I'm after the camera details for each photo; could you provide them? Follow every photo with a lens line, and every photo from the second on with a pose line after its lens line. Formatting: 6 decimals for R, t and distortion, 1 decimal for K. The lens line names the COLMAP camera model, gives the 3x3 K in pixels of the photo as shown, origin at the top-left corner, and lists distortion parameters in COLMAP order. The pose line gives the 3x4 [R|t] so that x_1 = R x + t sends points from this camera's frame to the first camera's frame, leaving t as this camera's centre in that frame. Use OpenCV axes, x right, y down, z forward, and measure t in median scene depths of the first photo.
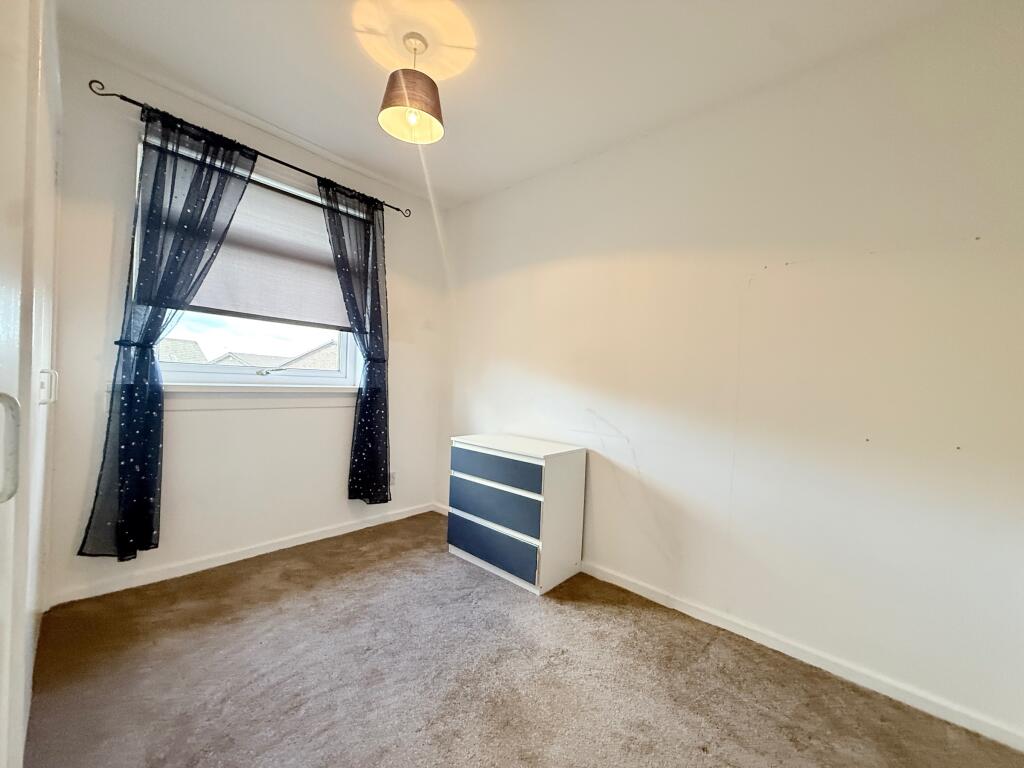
lens RADIAL K [[404.0, 0, 510.2], [0, 404.0, 388.5], [0, 0, 1]] dist [0.000733, 0.000244]
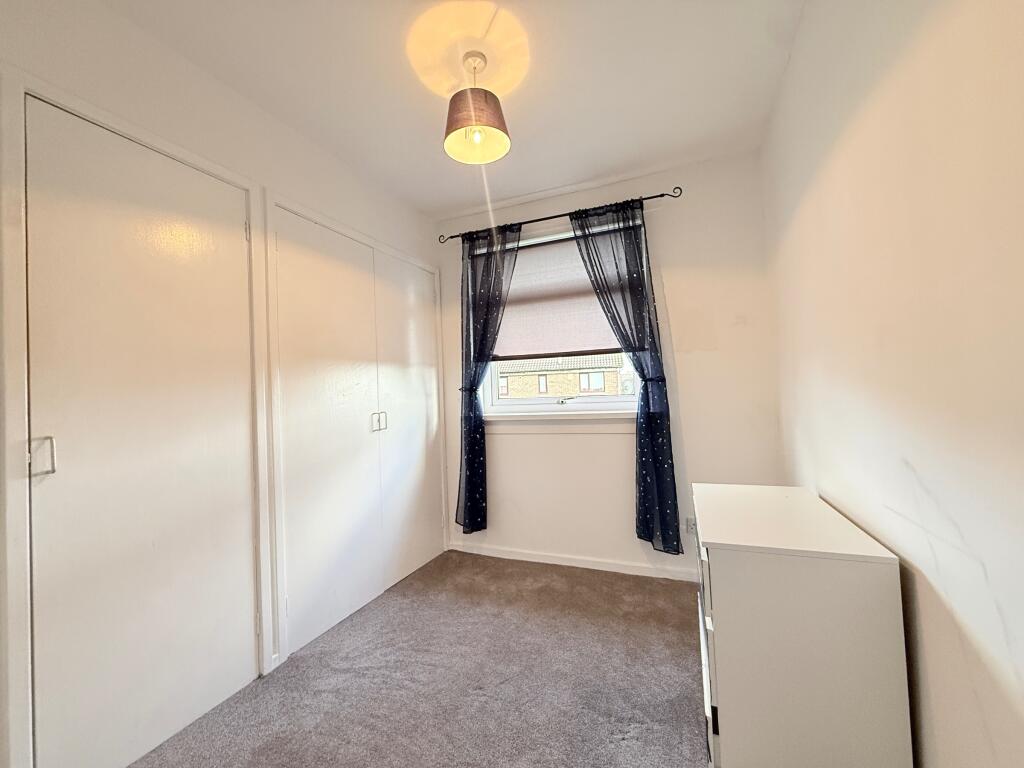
lens RADIAL K [[404.0, 0, 510.2], [0, 404.0, 388.5], [0, 0, 1]] dist [0.000733, 0.000244]
pose [[0.336756, -0.078824, -0.938287, 0.470203], [0.032809, 0.996867, -0.071970, 0.001107], [0.941020, -0.006548, 0.338287, 0.549186]]
